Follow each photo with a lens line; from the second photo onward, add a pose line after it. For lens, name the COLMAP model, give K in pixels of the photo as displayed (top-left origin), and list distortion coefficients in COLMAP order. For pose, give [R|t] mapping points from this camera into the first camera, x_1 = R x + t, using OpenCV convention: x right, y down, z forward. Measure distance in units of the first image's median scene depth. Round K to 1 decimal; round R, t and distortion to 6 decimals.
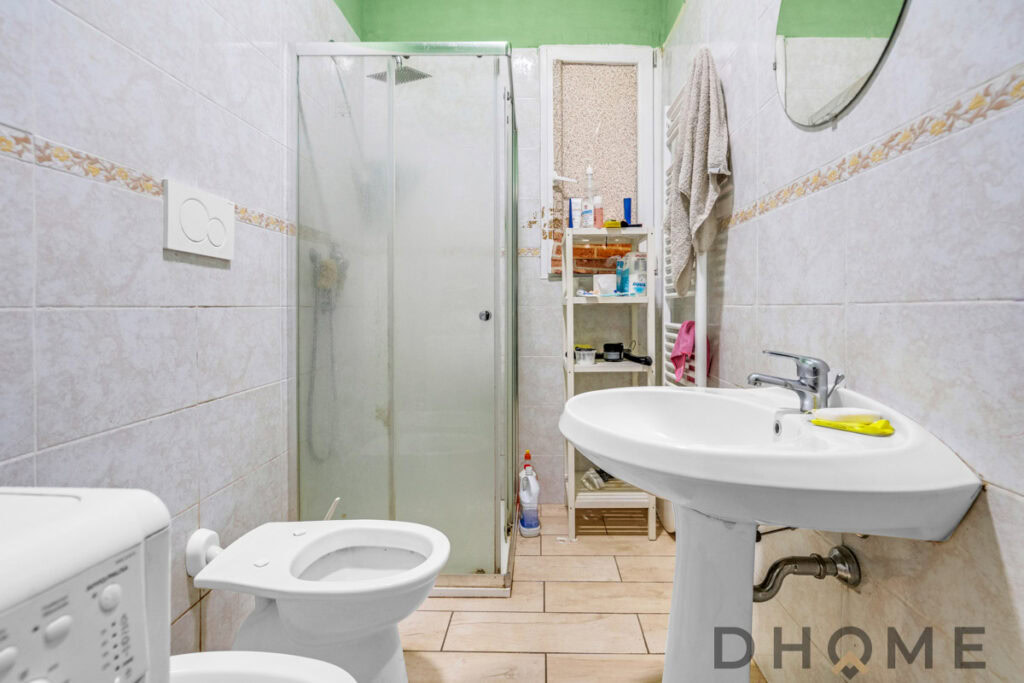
lens RADIAL K [[496.7, 0, 512.2], [0, 496.7, 339.0], [0, 0, 1]] dist [-0.001082, 0.001264]
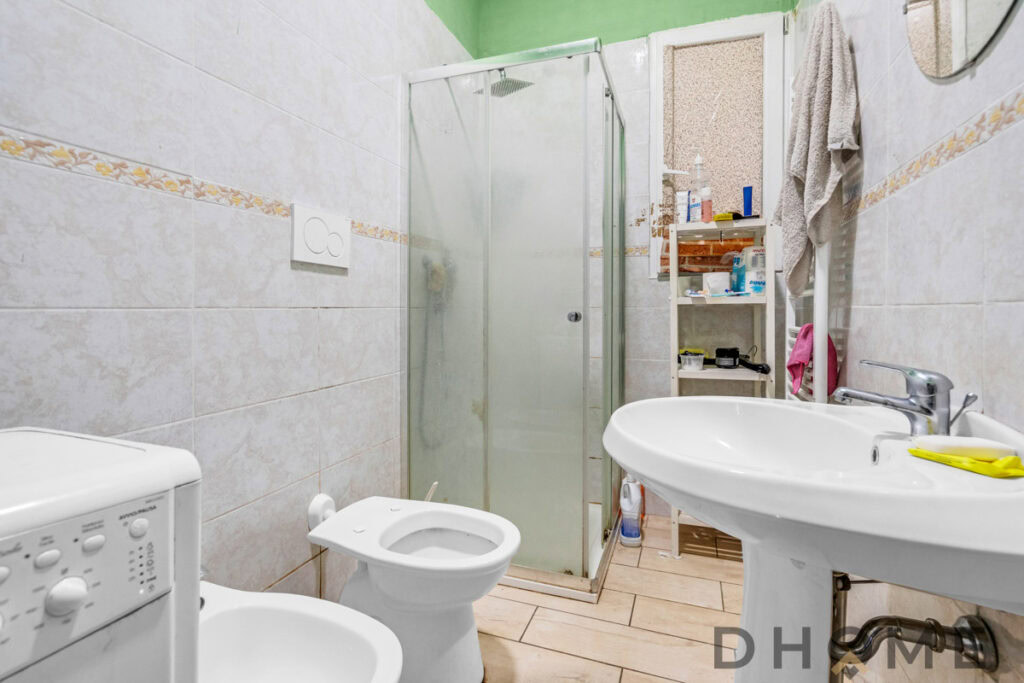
lens RADIAL K [[492.0, 0, 512.0], [0, 492.0, 341.5], [0, 0, 1]] dist [0.000297, 0.000974]
pose [[0.944462, 0.021285, -0.327930, 0.167243], [-0.020761, 0.999771, 0.005097, 0.000240], [0.327964, 0.001994, 0.944688, 0.028419]]
